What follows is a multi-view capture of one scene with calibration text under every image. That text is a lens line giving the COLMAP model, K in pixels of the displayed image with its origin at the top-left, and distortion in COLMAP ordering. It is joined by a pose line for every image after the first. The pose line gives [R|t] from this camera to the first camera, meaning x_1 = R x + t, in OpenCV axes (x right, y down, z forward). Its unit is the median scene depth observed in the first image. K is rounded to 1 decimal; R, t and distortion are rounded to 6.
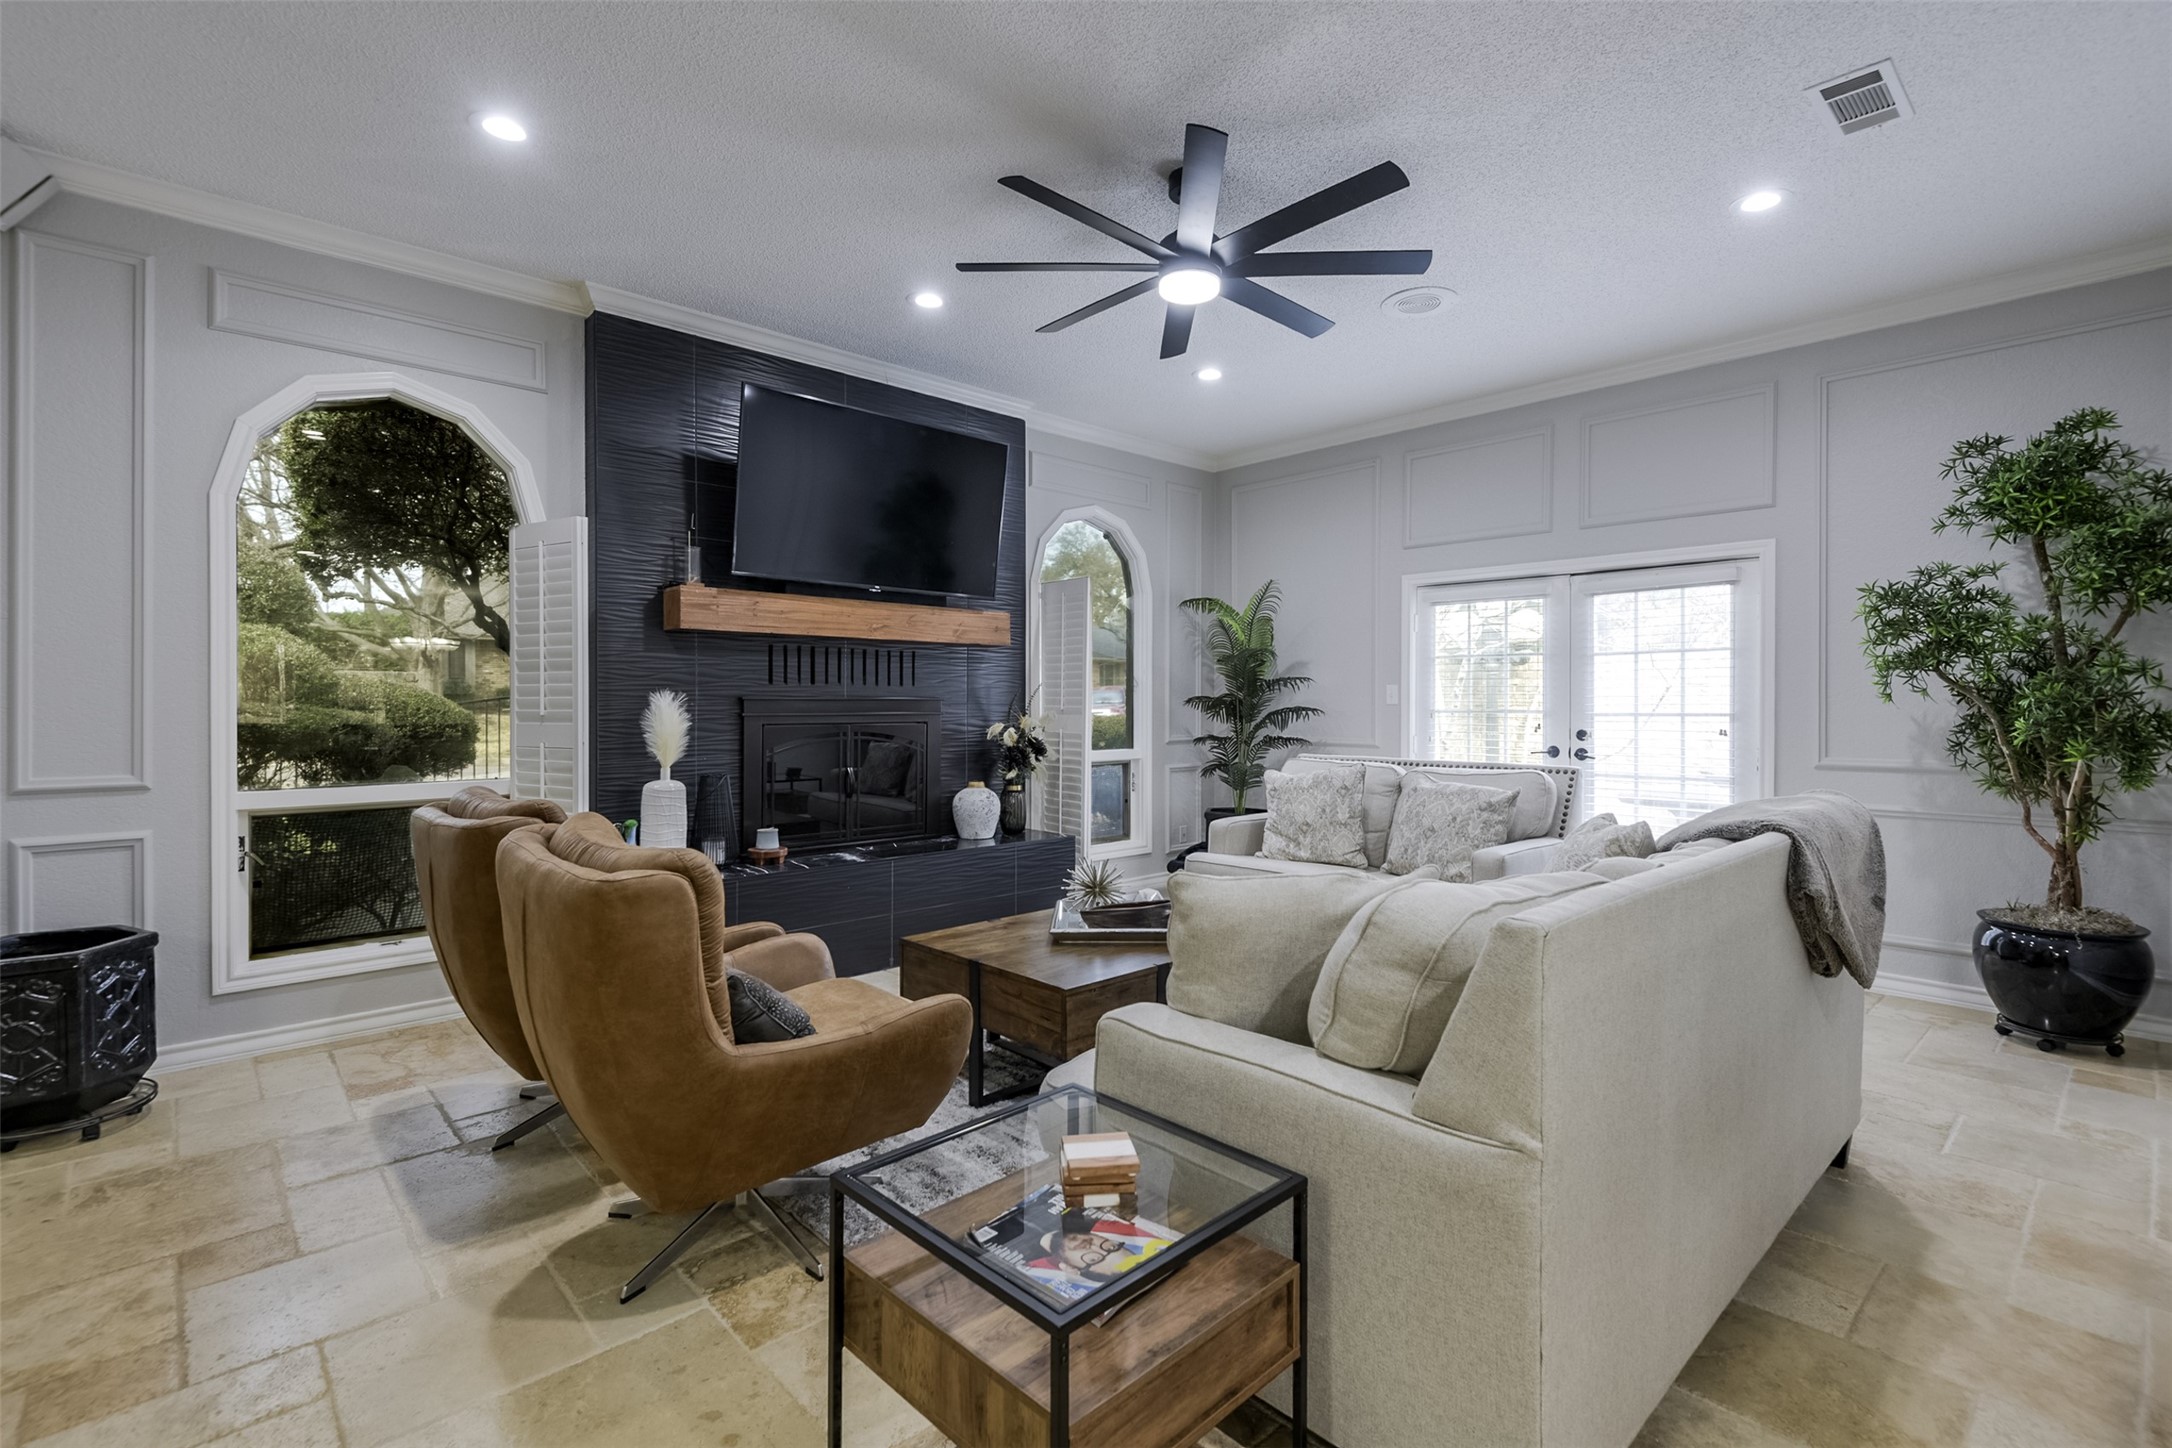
lens RADIAL K [[997.2, 0, 1152.2], [0, 997.2, 710.2], [0, 0, 1]] dist [0.050028, -0.010510]
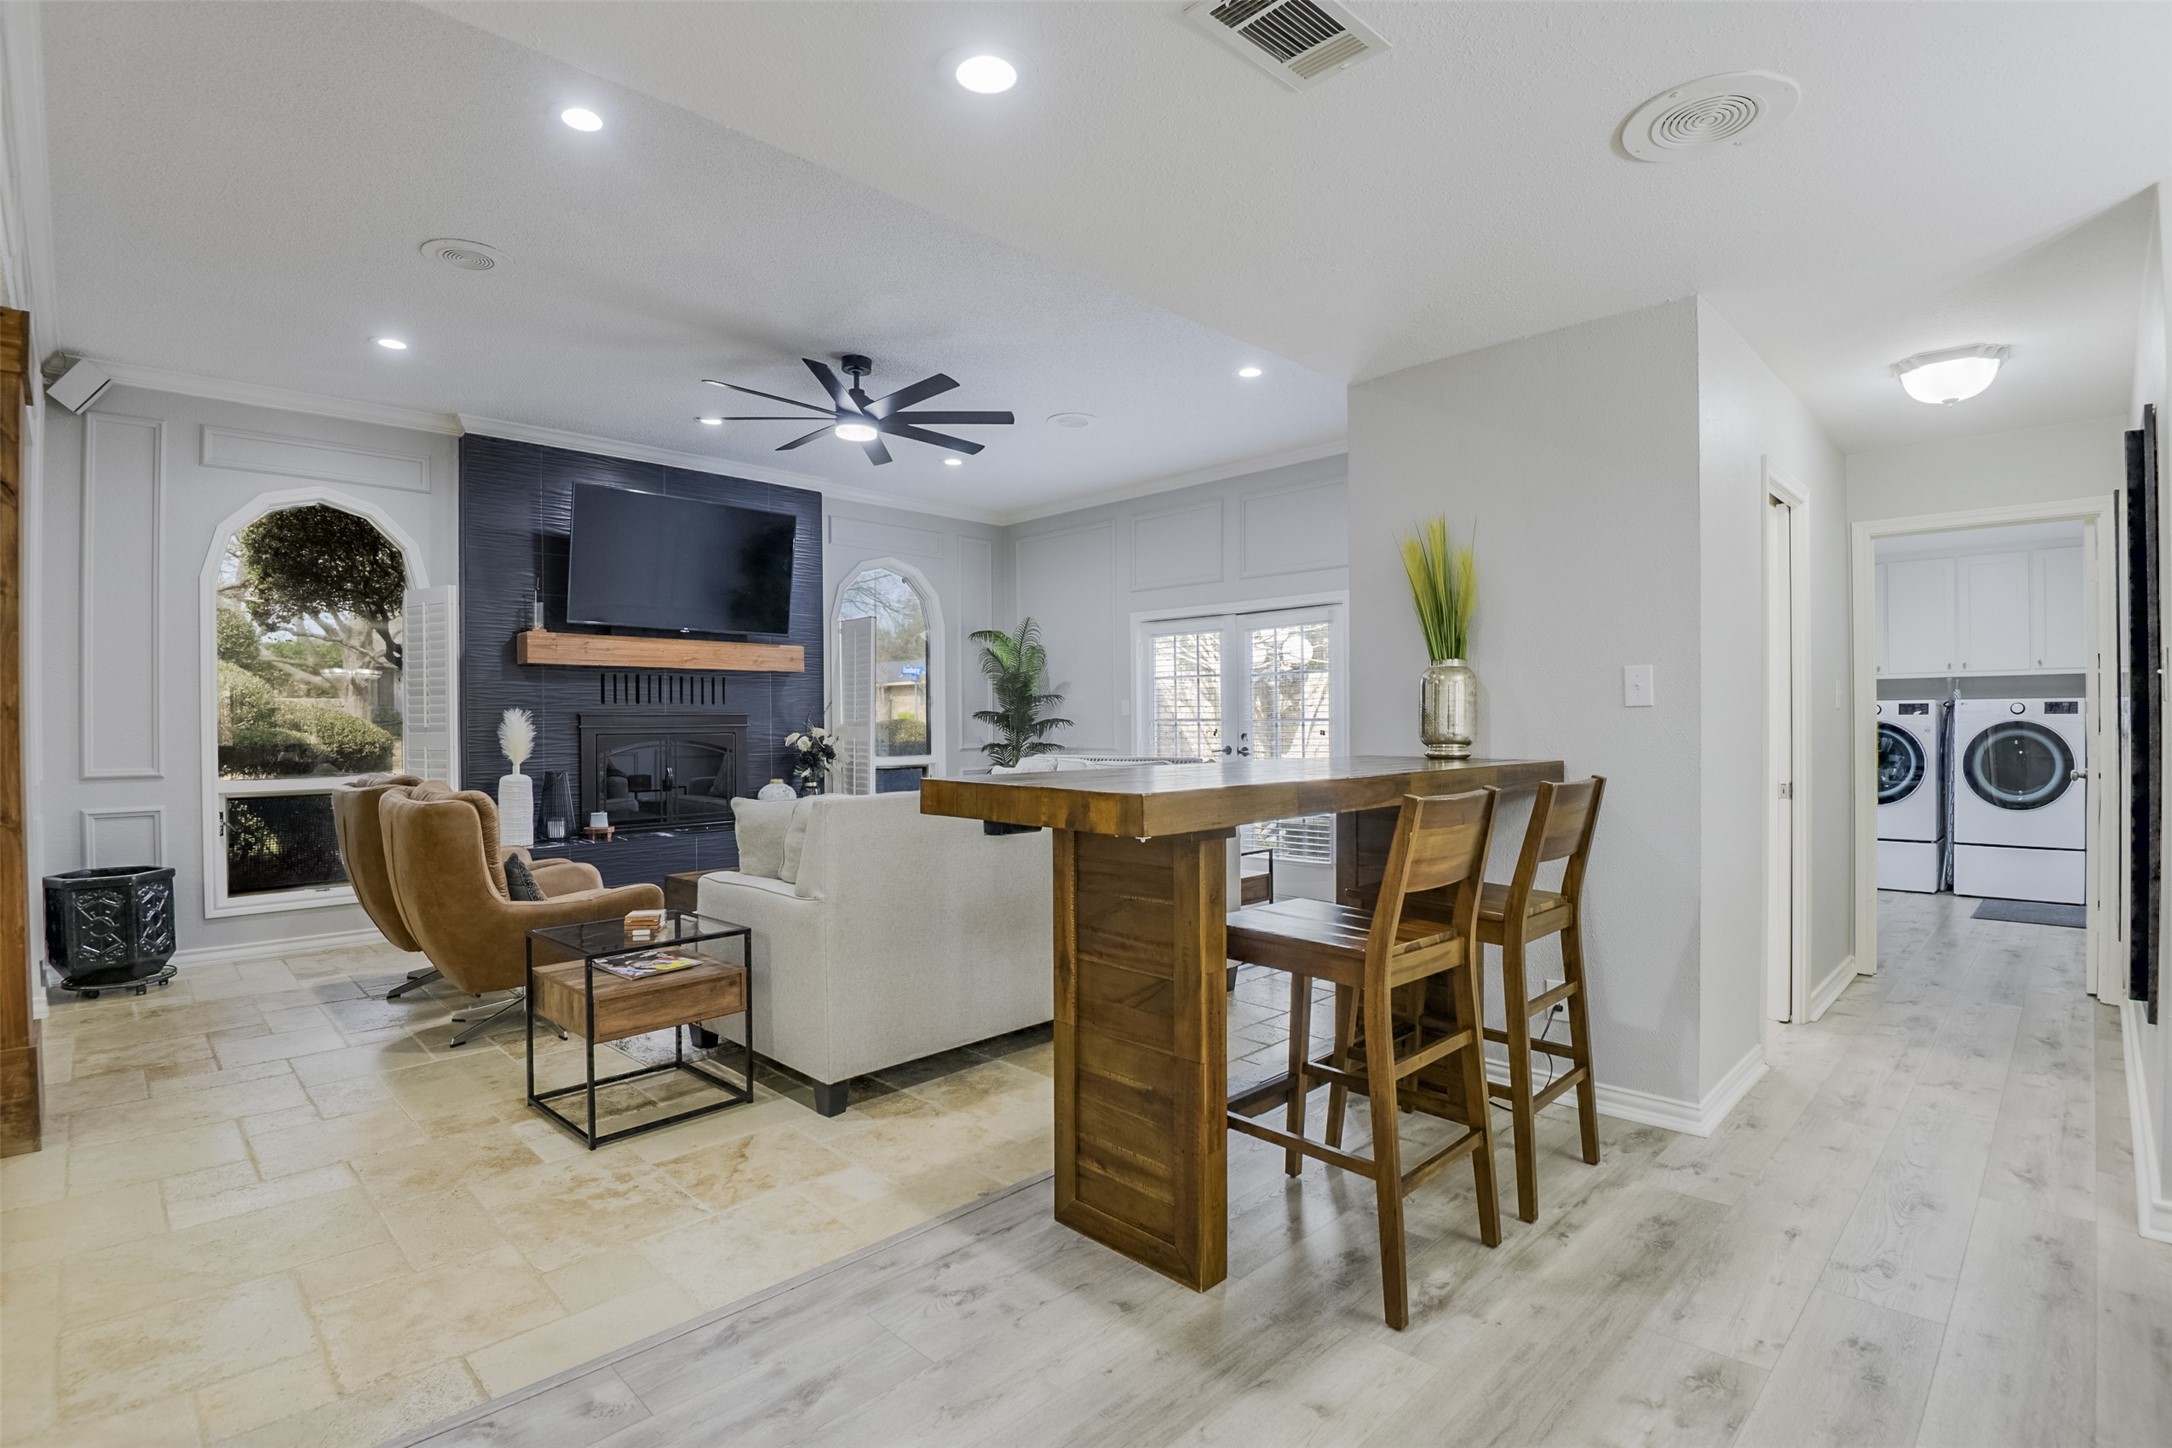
lens RADIAL K [[1015.4, 0, 1128.1], [0, 1015.4, 728.8], [0, 0, 1]] dist [0.000837, -0.009307]
pose [[0.999460, -0.010763, 0.031032, 0.287942], [0.010809, 0.999941, -0.001319, 0.017447], [-0.031016, 0.001654, 0.999518, -0.379001]]
